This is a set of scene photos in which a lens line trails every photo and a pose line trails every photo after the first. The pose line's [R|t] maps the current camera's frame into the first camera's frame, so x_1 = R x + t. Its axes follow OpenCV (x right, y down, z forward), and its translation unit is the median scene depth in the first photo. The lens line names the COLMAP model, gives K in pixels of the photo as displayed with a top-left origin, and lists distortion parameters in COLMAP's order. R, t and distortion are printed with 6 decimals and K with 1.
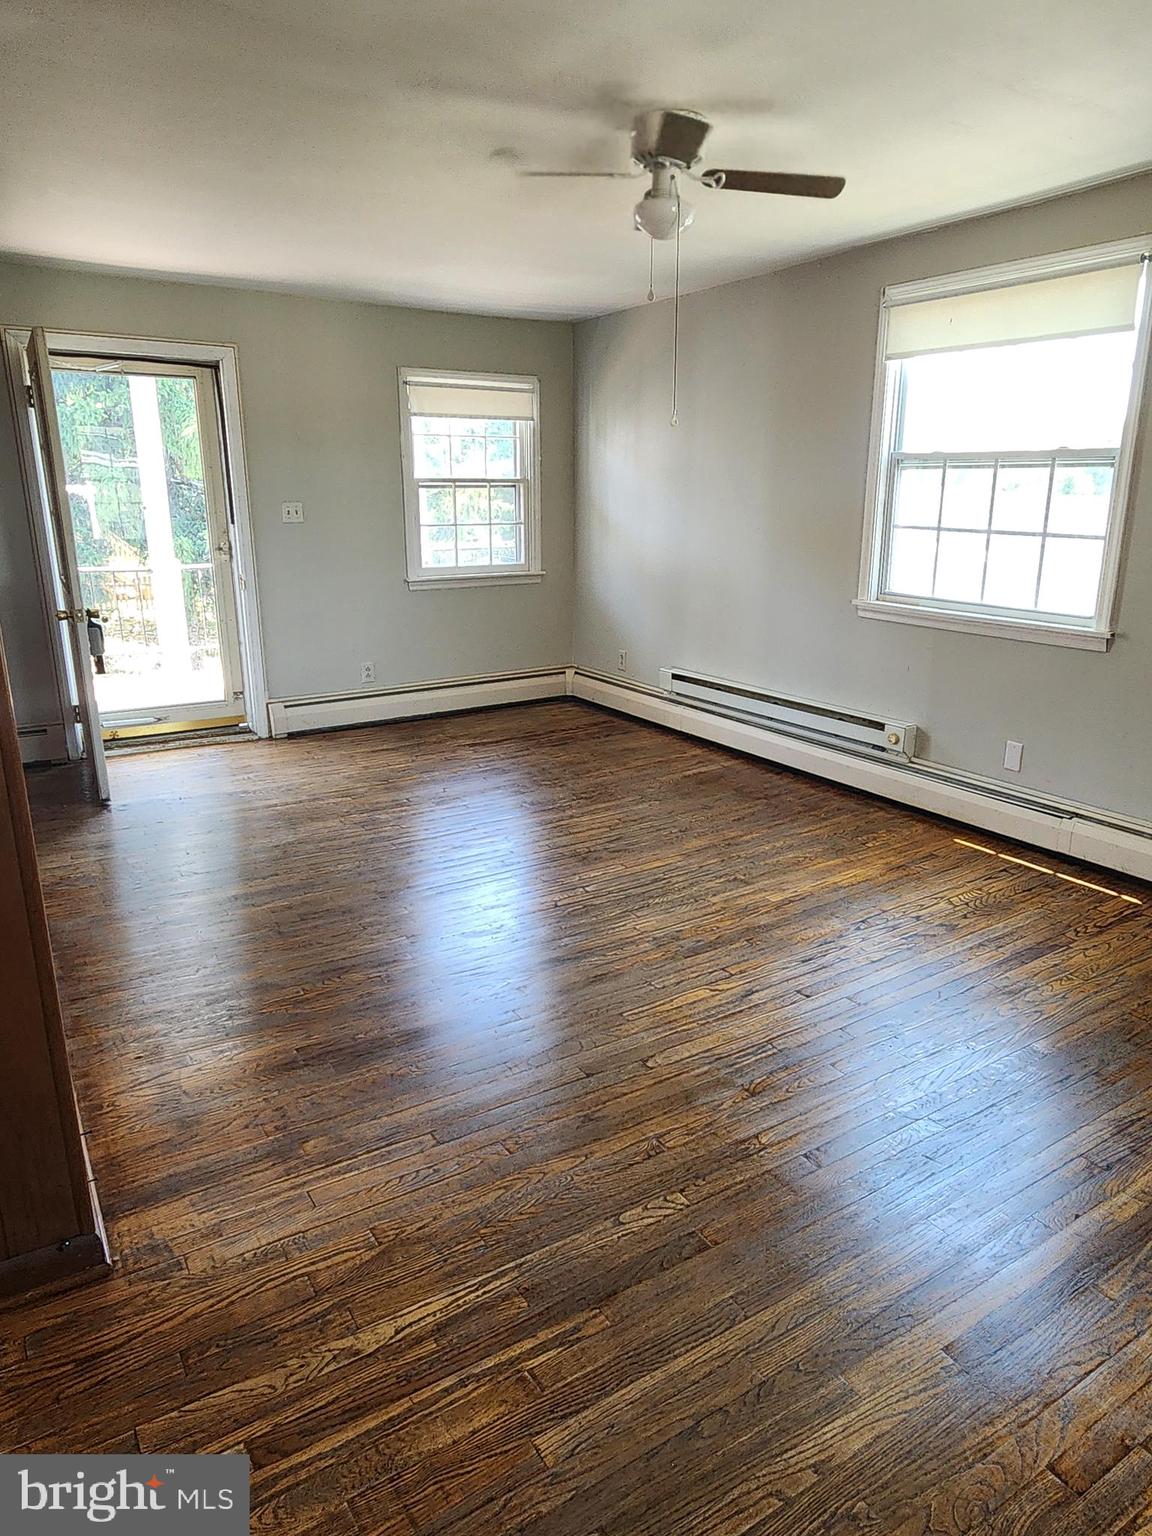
lens RADIAL K [[988.6, 0, 574.5], [0, 988.6, 769.8], [0, 0, 1]] dist [-0.026632, -0.002440]
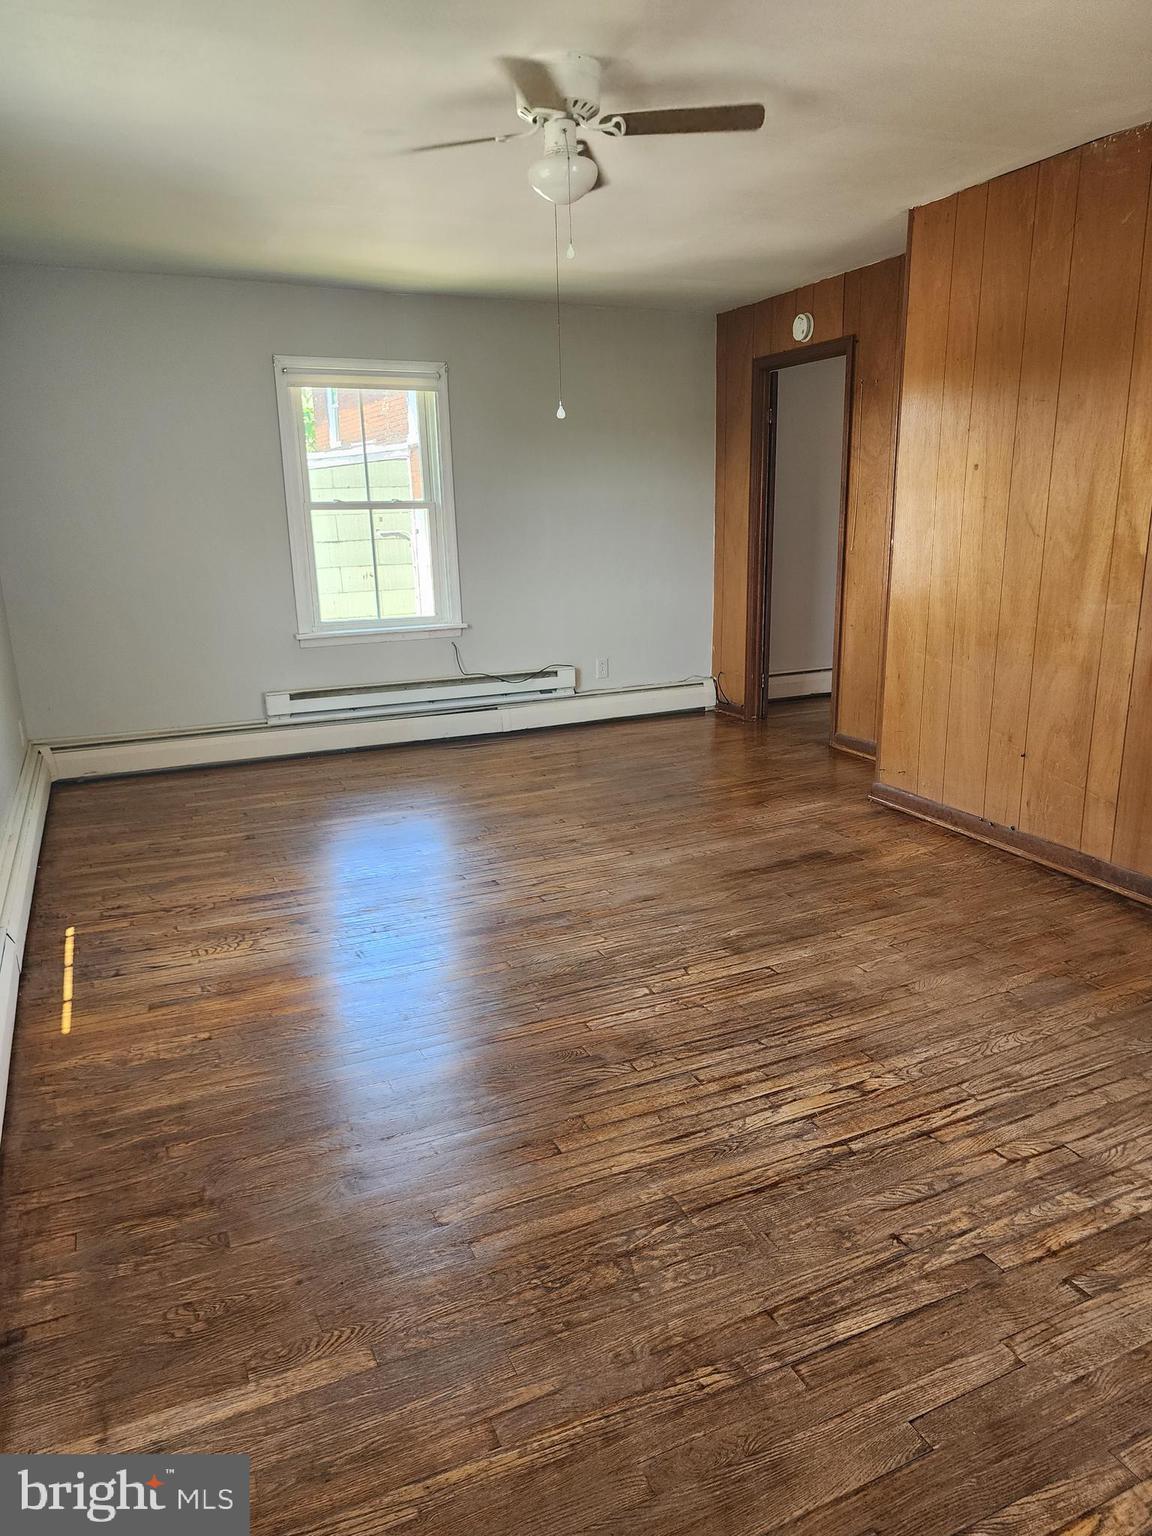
lens RADIAL K [[1024.8, 0, 574.4], [0, 1024.8, 768.9], [0, 0, 1]] dist [0.000528, -0.004613]
pose [[-0.991618, -0.013993, 0.128448, -0.030953], [0.053027, 0.862470, 0.503322, -0.430848], [-0.117825, 0.505914, -0.854499, 1.558148]]
